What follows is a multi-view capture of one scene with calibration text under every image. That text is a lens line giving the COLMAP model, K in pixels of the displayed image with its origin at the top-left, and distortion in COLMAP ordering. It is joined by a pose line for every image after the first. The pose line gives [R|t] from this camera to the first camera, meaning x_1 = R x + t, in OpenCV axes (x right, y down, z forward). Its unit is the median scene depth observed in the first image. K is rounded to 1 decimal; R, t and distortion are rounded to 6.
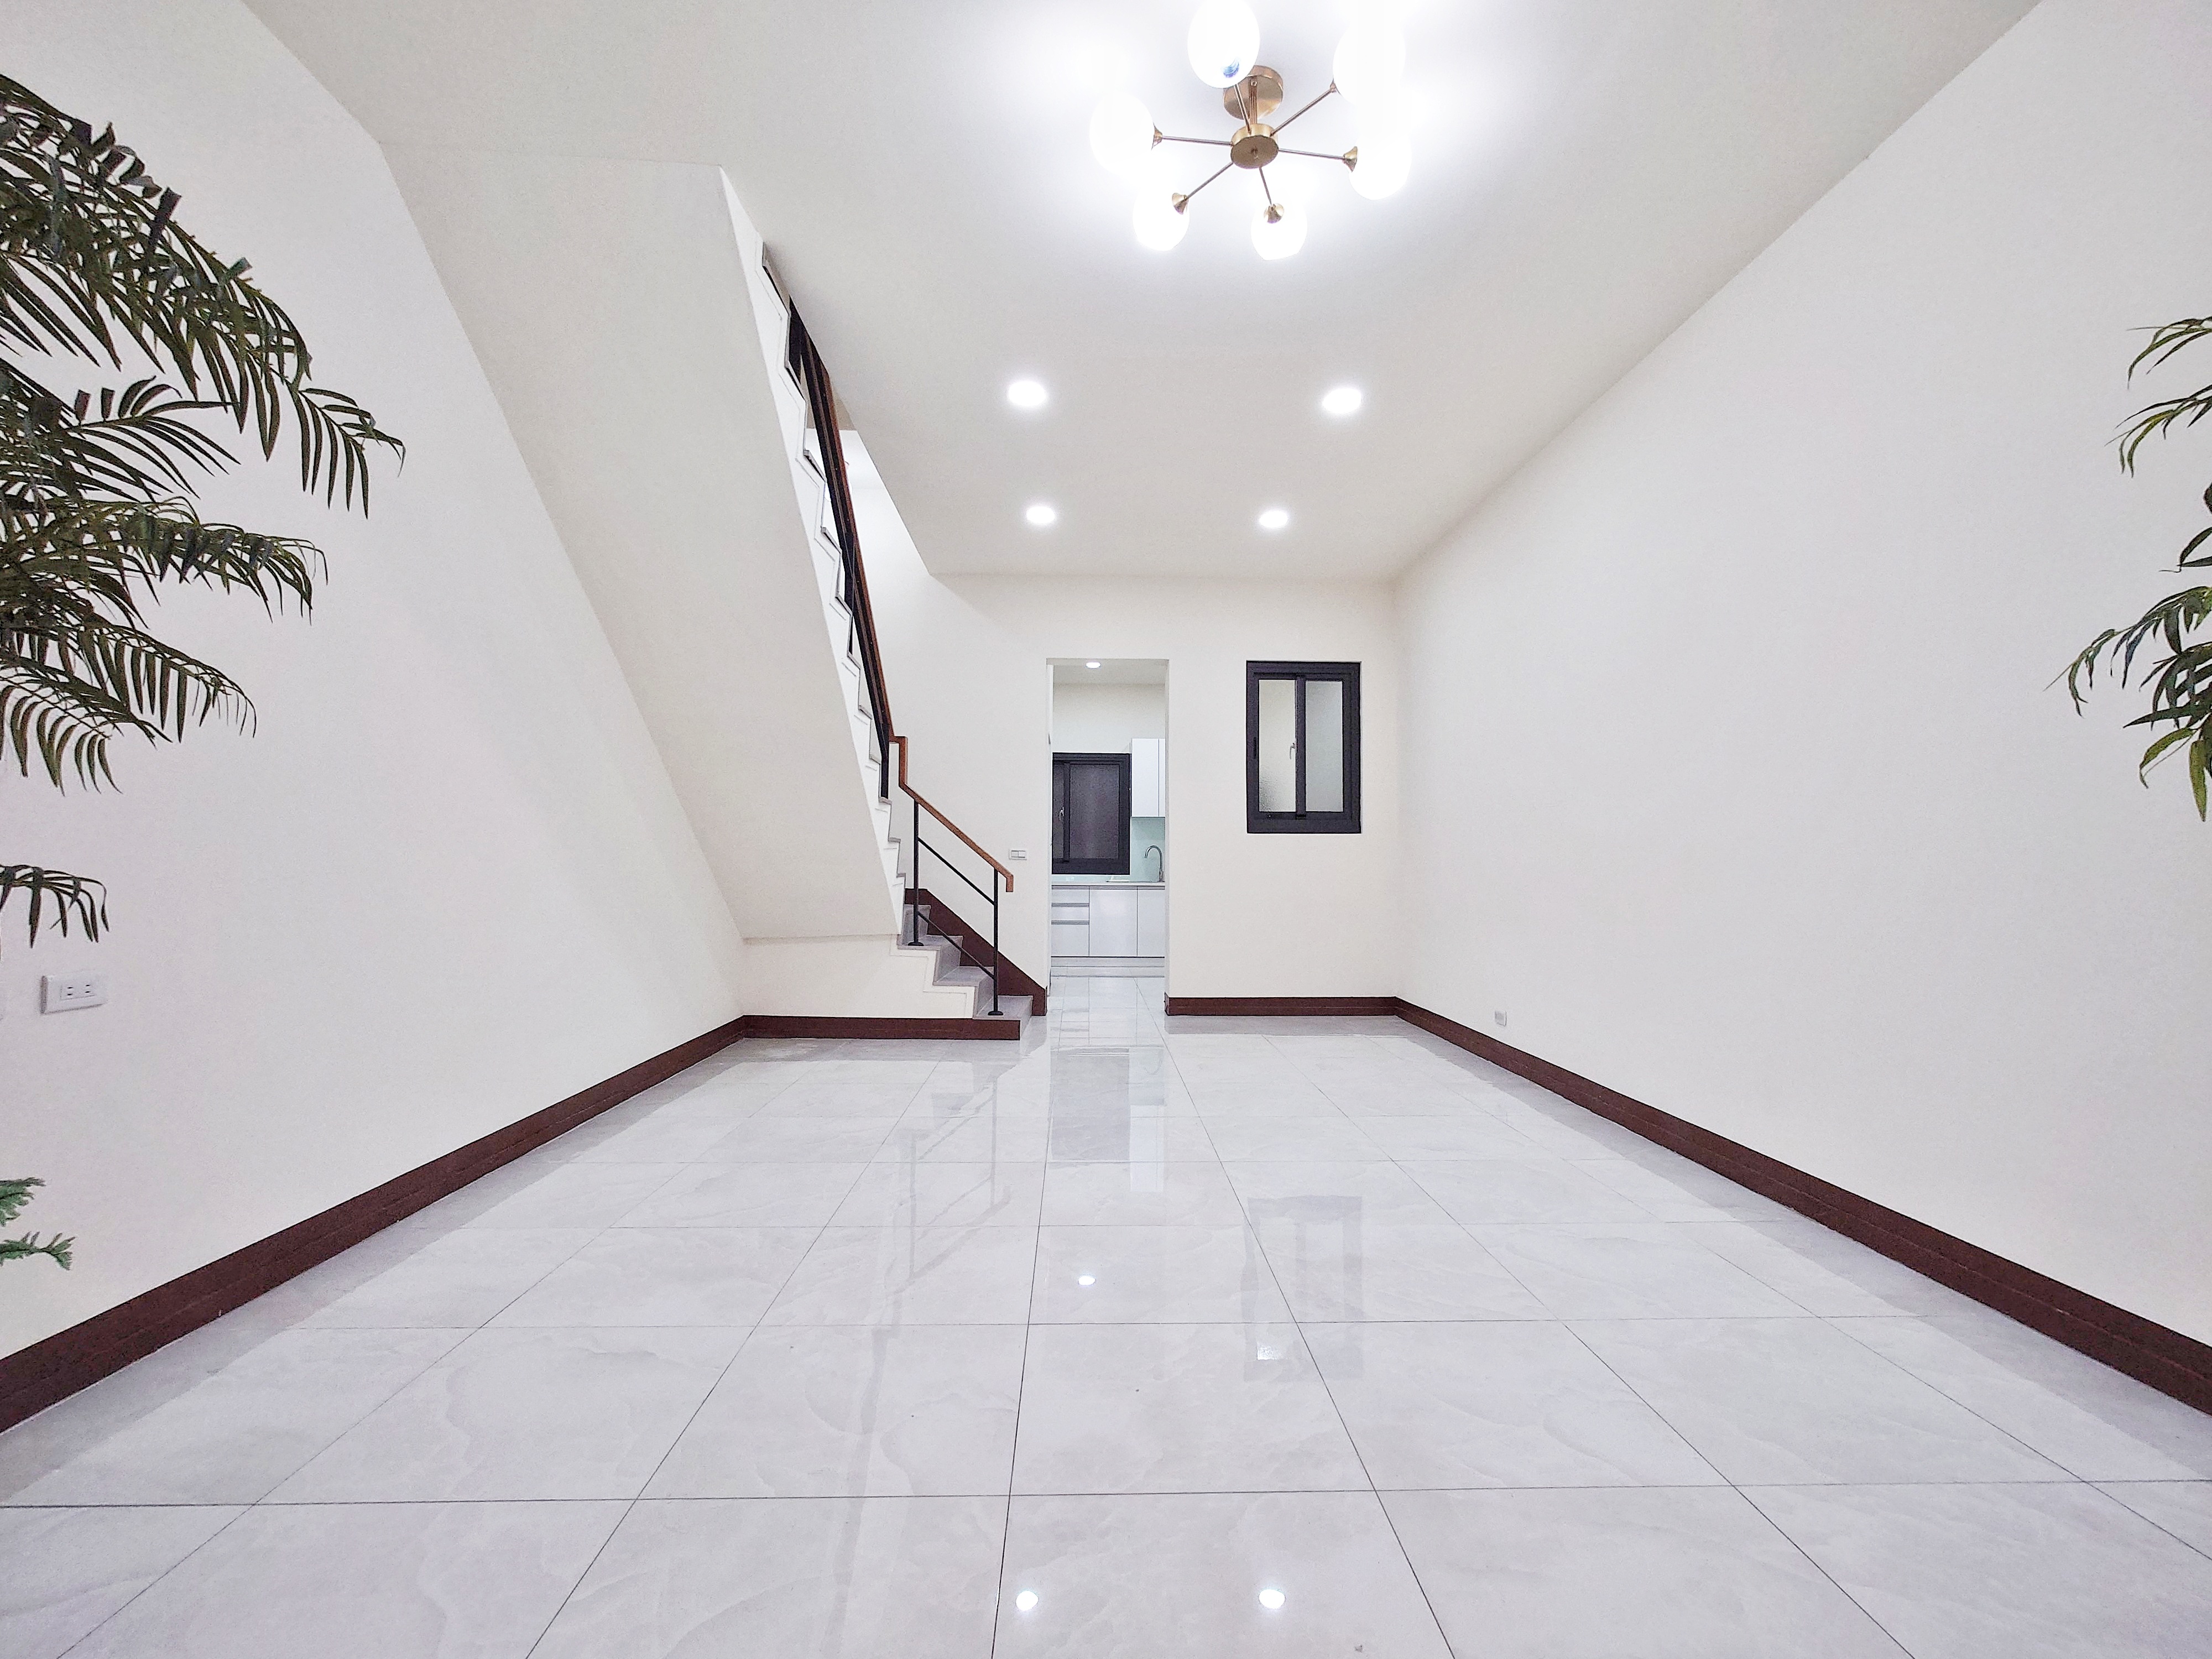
lens RADIAL K [[997.6, 0, 1112.5], [0, 997.6, 835.4], [0, 0, 1]] dist [-0.003094, 0.000121]
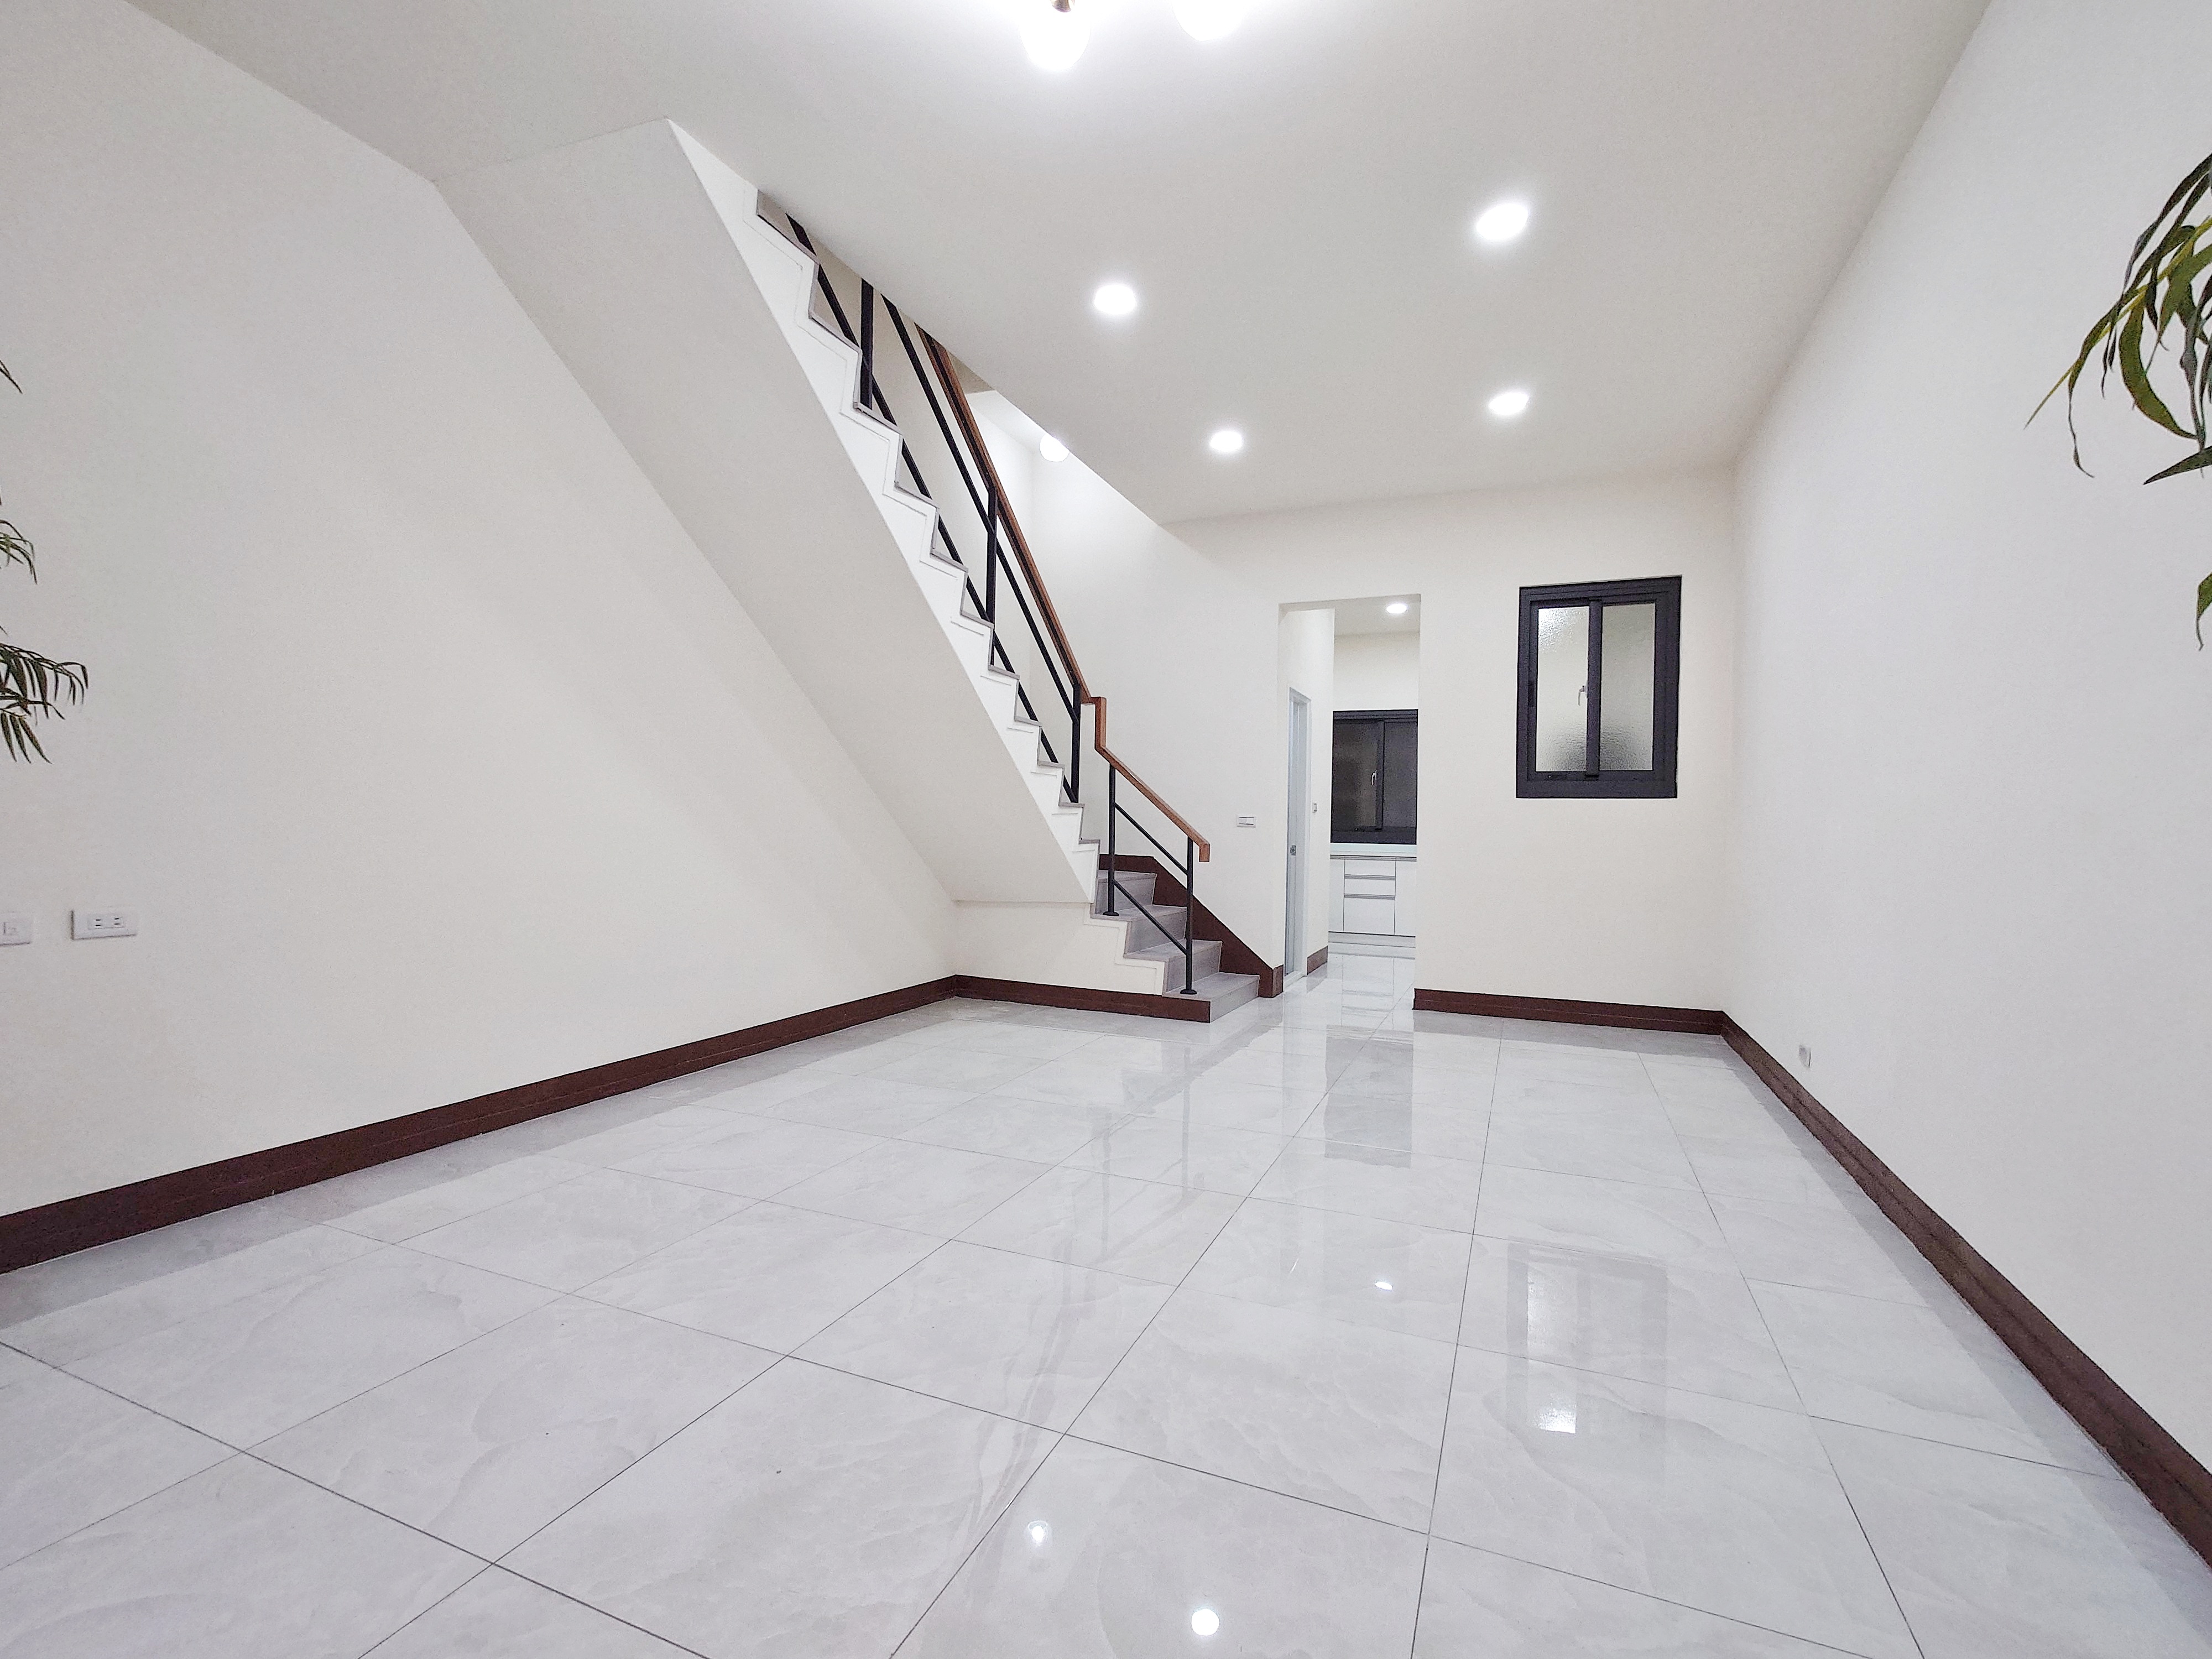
lens RADIAL K [[997.6, 0, 1112.5], [0, 997.6, 835.4], [0, 0, 1]] dist [-0.003094, 0.000121]
pose [[0.909318, 0.012919, -0.415902, 0.198809], [0.000612, 0.999475, 0.032385, 0.002441], [0.416102, -0.029703, 0.908833, 0.126262]]
